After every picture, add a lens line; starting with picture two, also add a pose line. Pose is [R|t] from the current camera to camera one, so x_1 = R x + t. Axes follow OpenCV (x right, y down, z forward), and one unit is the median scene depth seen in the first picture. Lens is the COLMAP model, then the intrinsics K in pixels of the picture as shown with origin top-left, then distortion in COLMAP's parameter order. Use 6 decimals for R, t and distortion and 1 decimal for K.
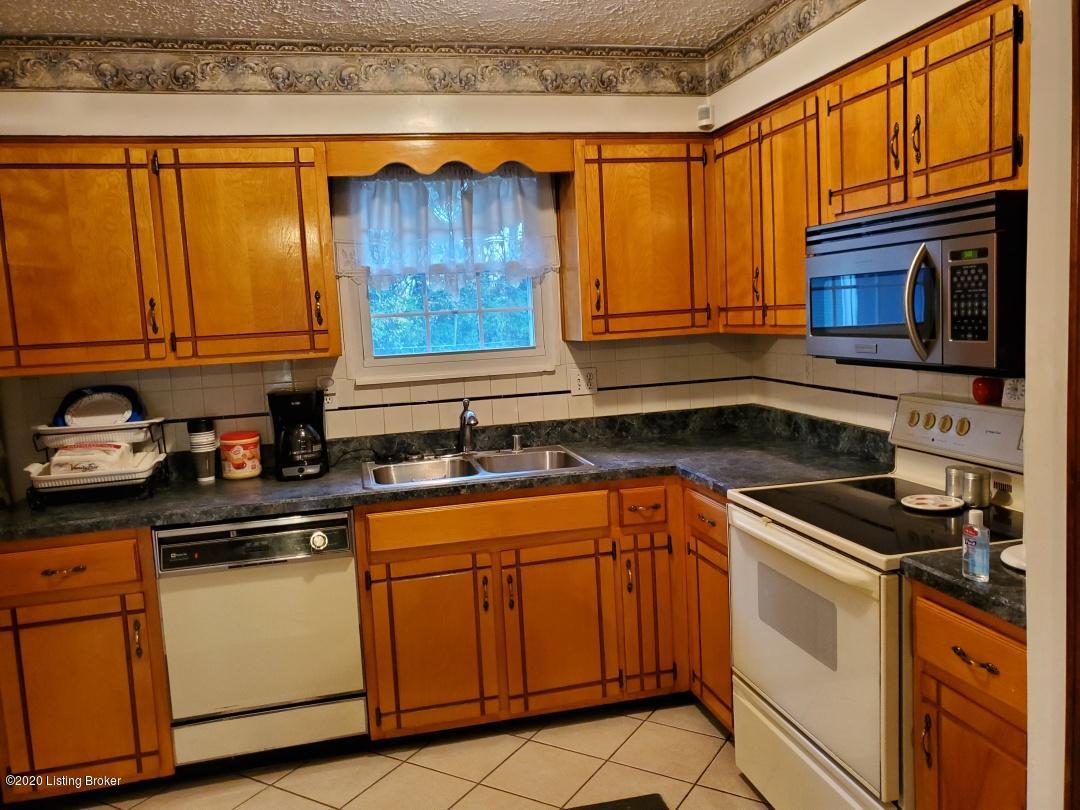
lens RADIAL K [[830.0, 0, 540.0], [0, 830.0, 405.0], [0, 0, 1]] dist [-0.000610, 0.000474]
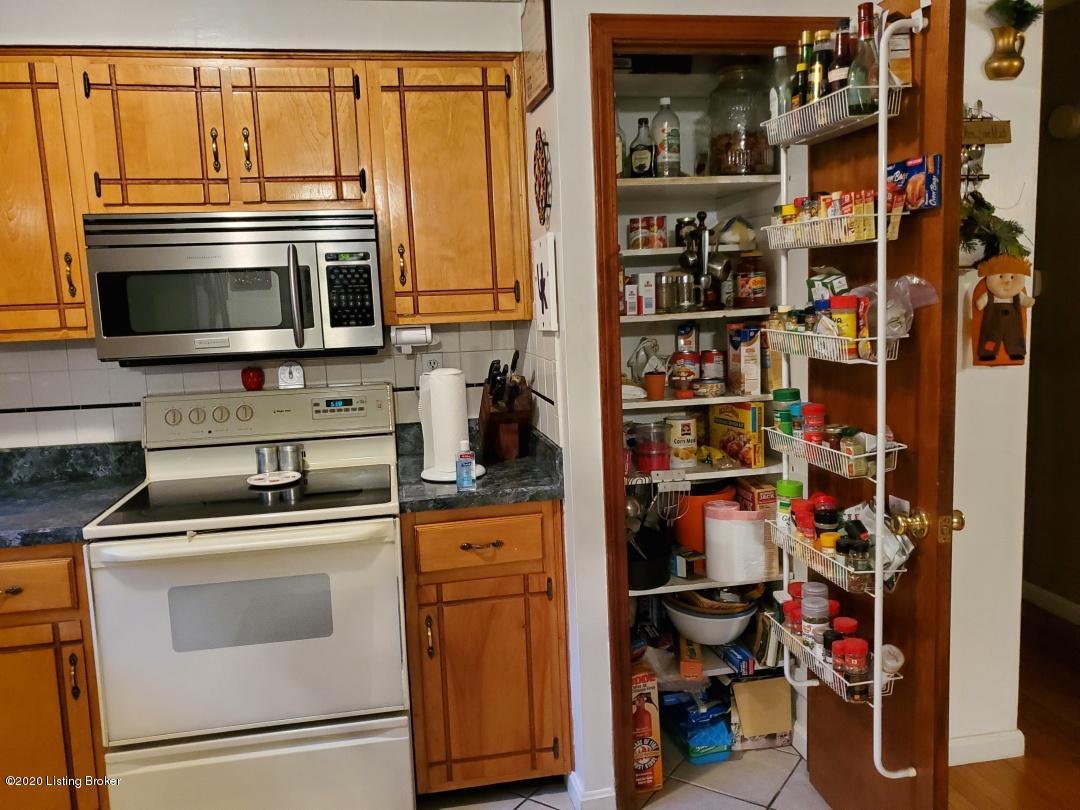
lens RADIAL K [[851.7, 0, 540.0], [0, 851.7, 405.0], [0, 0, 1]] dist [-0.004974, -0.005128]
pose [[0.057334, -0.085511, 0.994686, -0.740954], [0.144177, 0.986590, 0.076505, -0.018669], [-0.987890, 0.139024, 0.068894, 0.649649]]
